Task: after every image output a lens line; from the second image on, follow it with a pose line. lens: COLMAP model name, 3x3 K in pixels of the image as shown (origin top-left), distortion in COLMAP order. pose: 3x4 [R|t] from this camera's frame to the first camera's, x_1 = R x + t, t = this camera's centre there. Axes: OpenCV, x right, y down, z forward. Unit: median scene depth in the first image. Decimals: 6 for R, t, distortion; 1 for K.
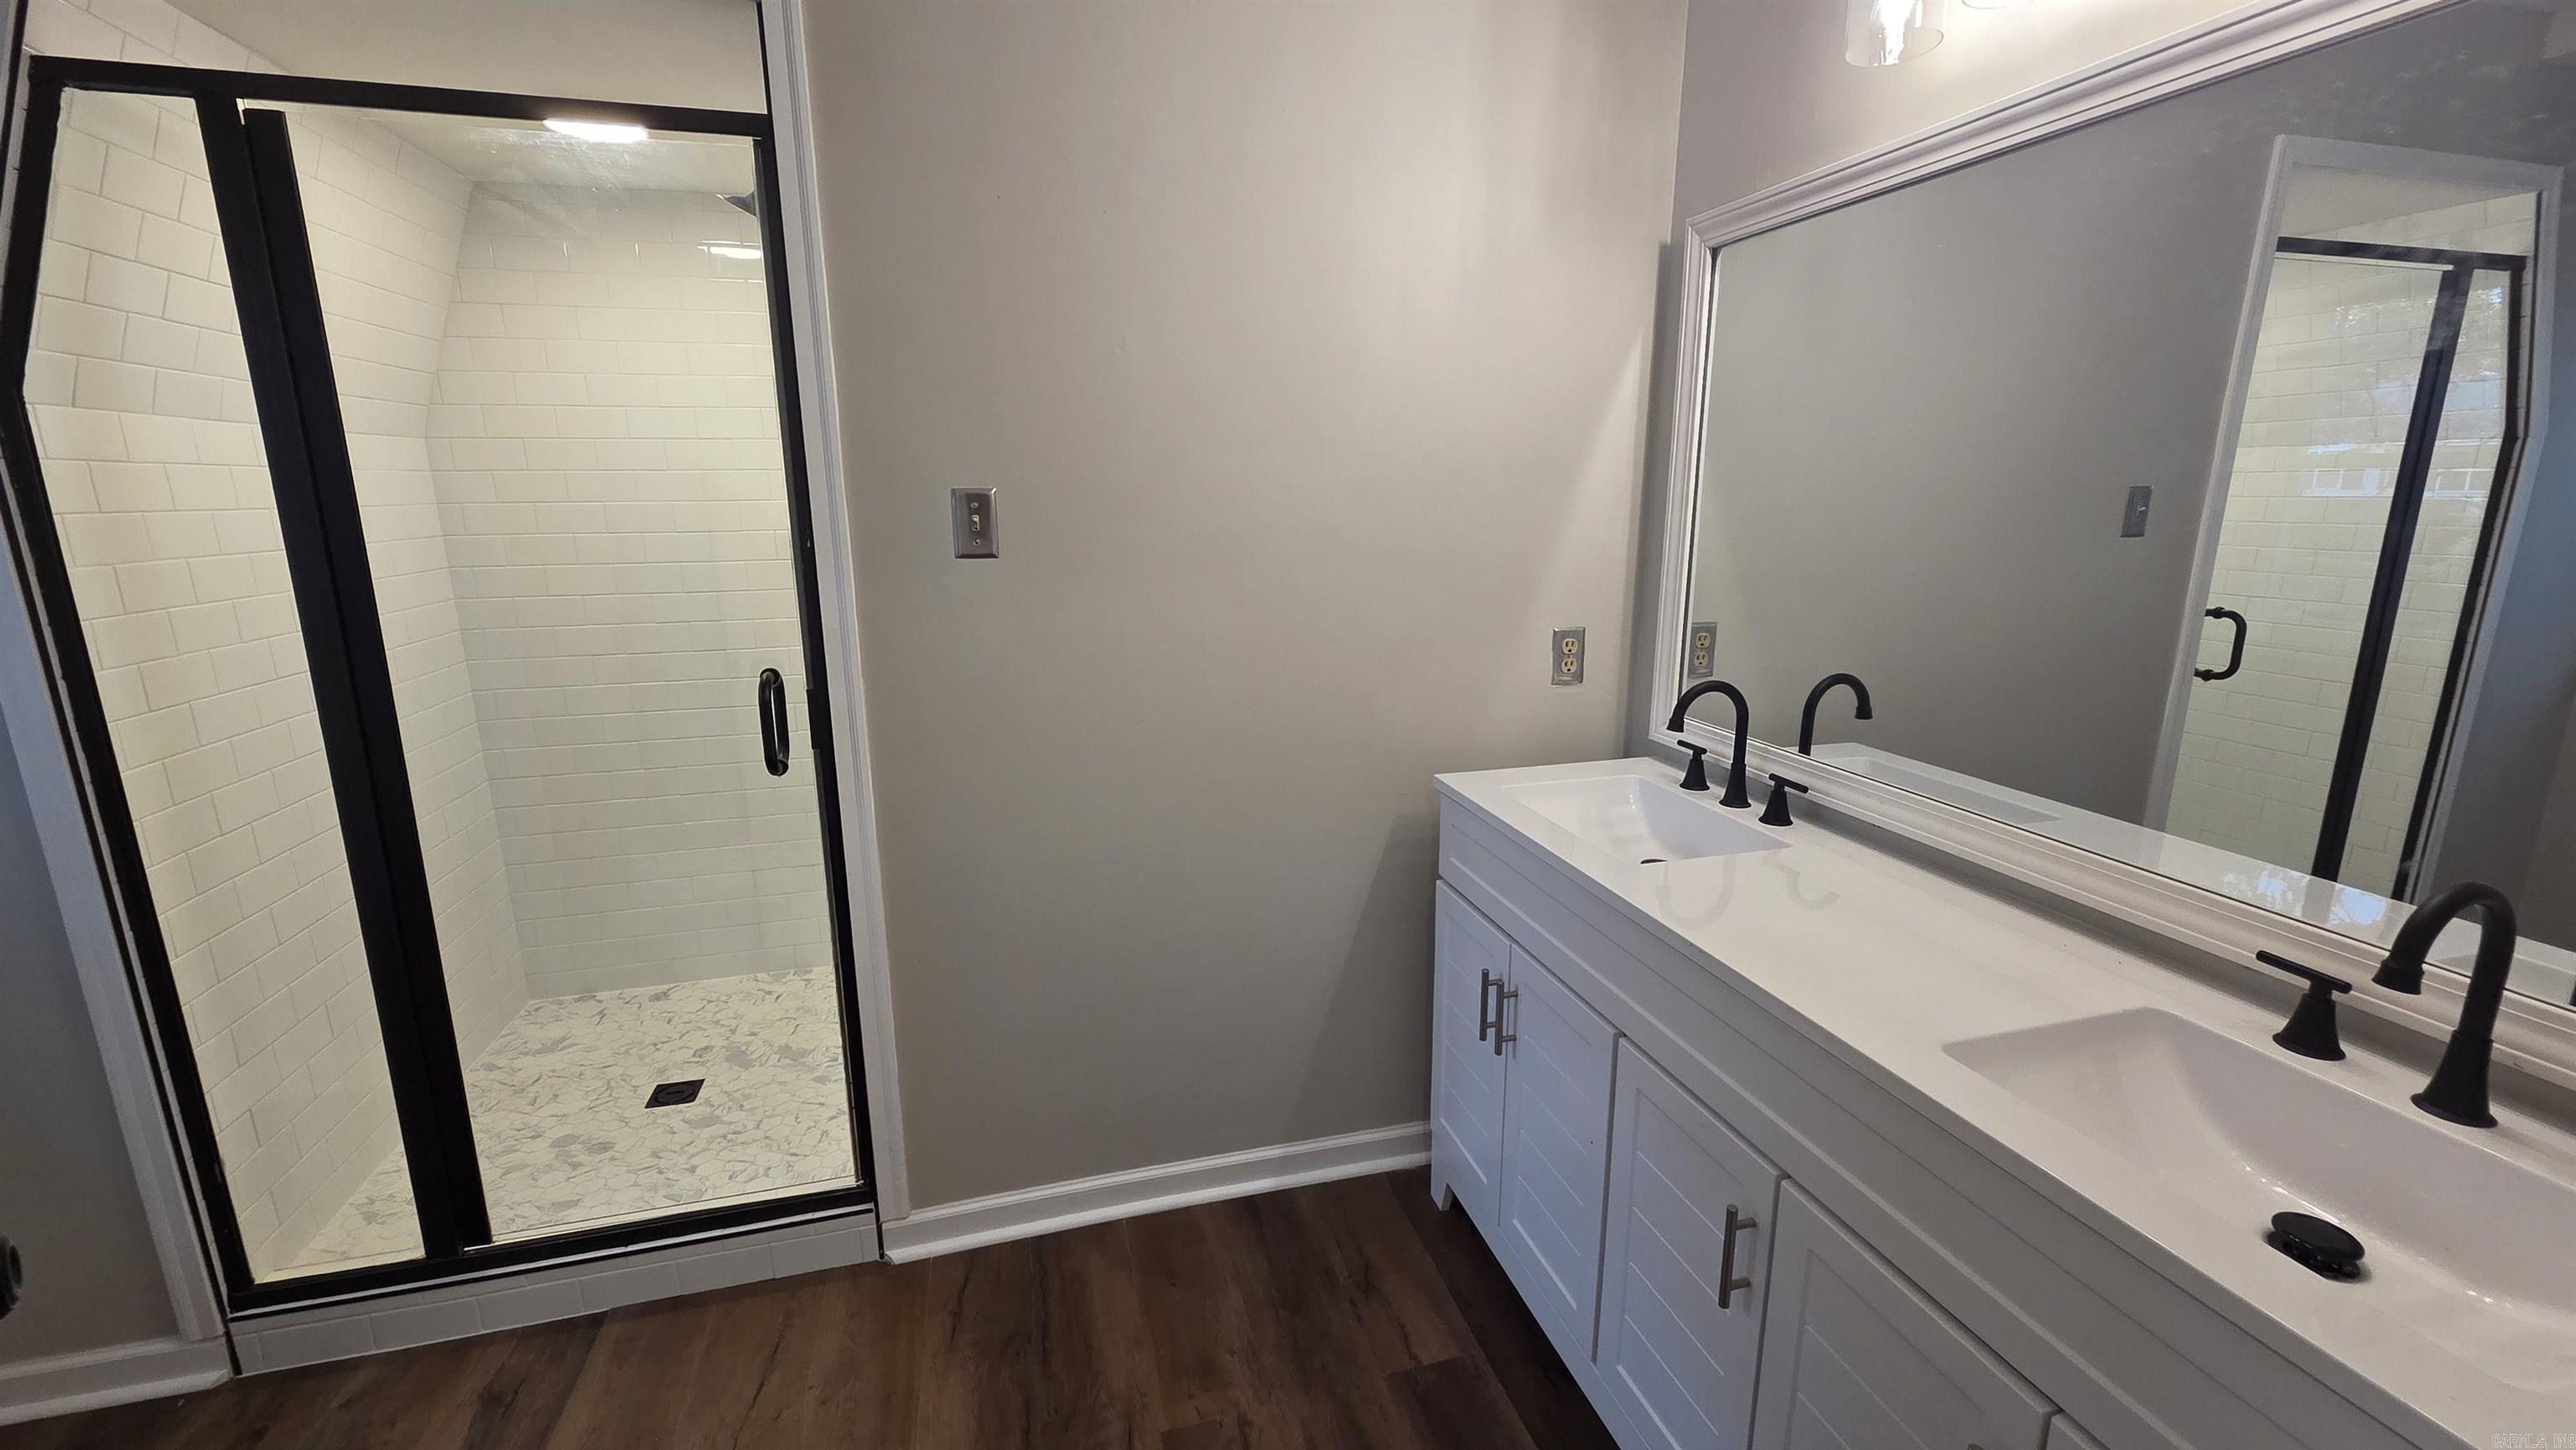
lens RADIAL K [[1049.0, 0, 1284.3], [0, 1049.0, 712.9], [0, 0, 1]] dist [0.000300, 0.000093]
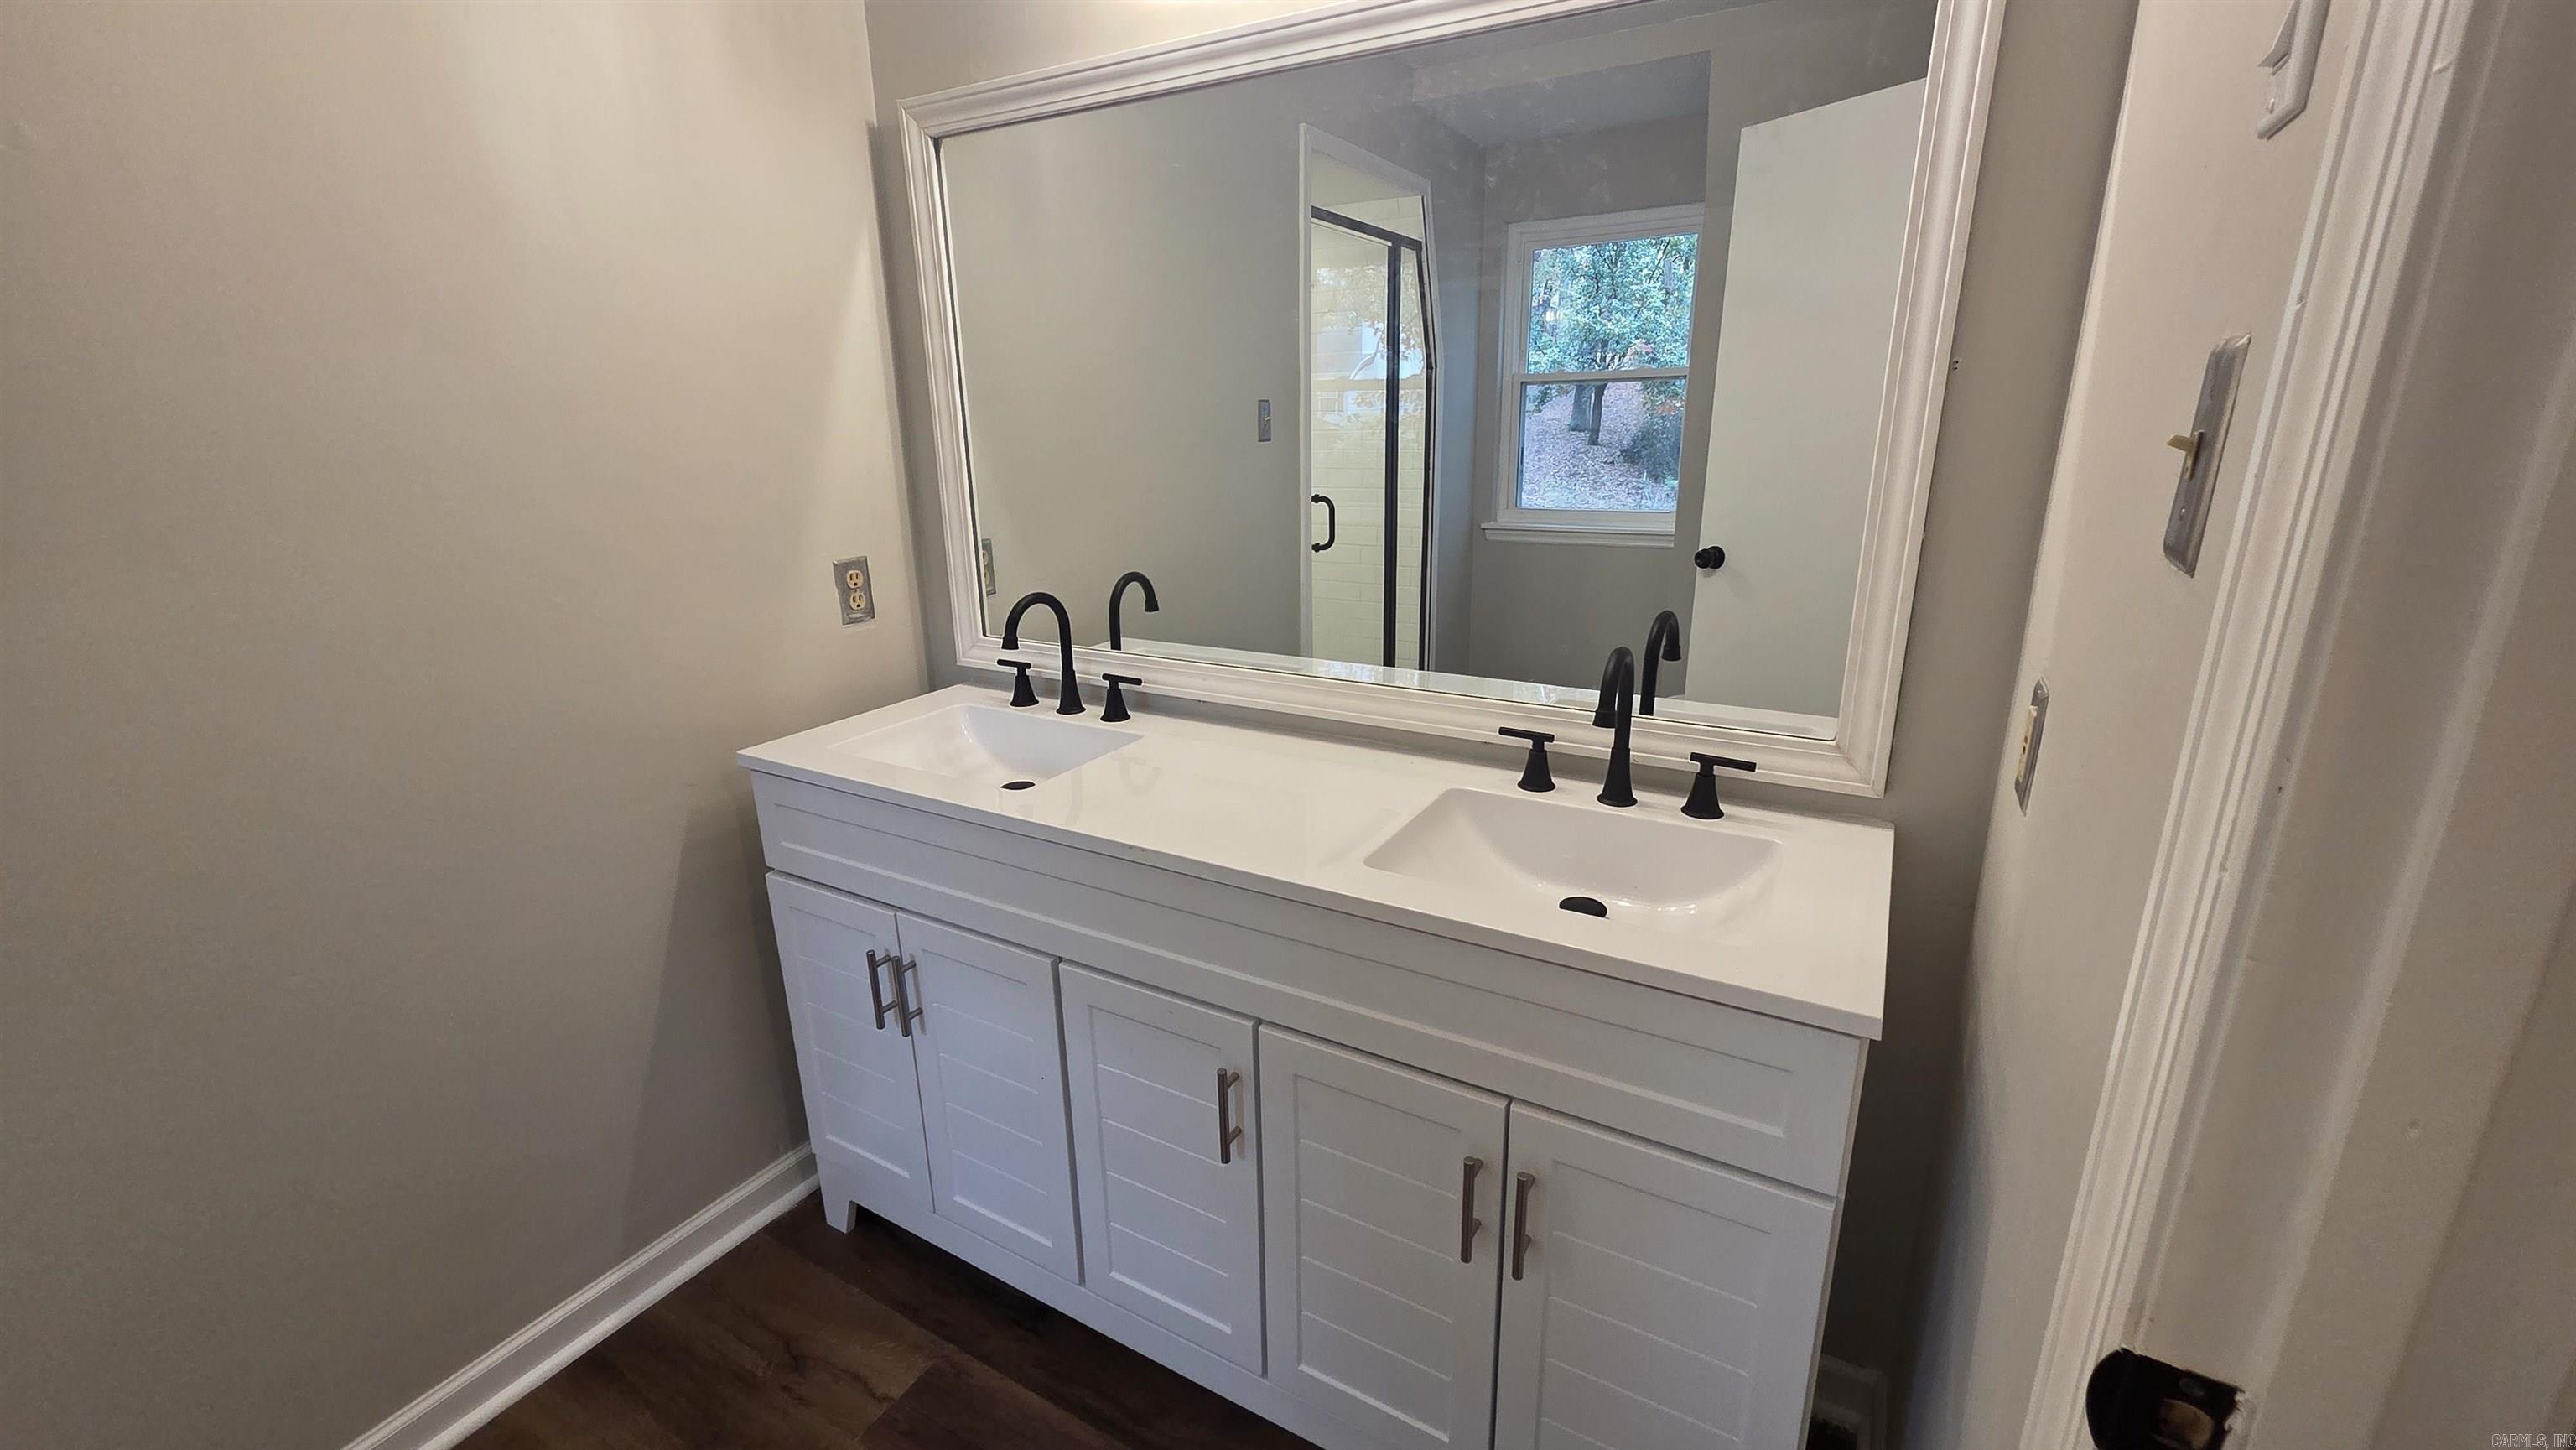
lens RADIAL K [[1052.3, 0, 1288.8], [0, 1052.3, 713.5], [0, 0, 1]] dist [0.002830, 0.000232]
pose [[0.708598, -0.202493, 0.675933, -0.111468], [0.159991, 0.979096, 0.125591, -0.005317], [-0.687235, 0.019150, 0.726183, 0.107535]]
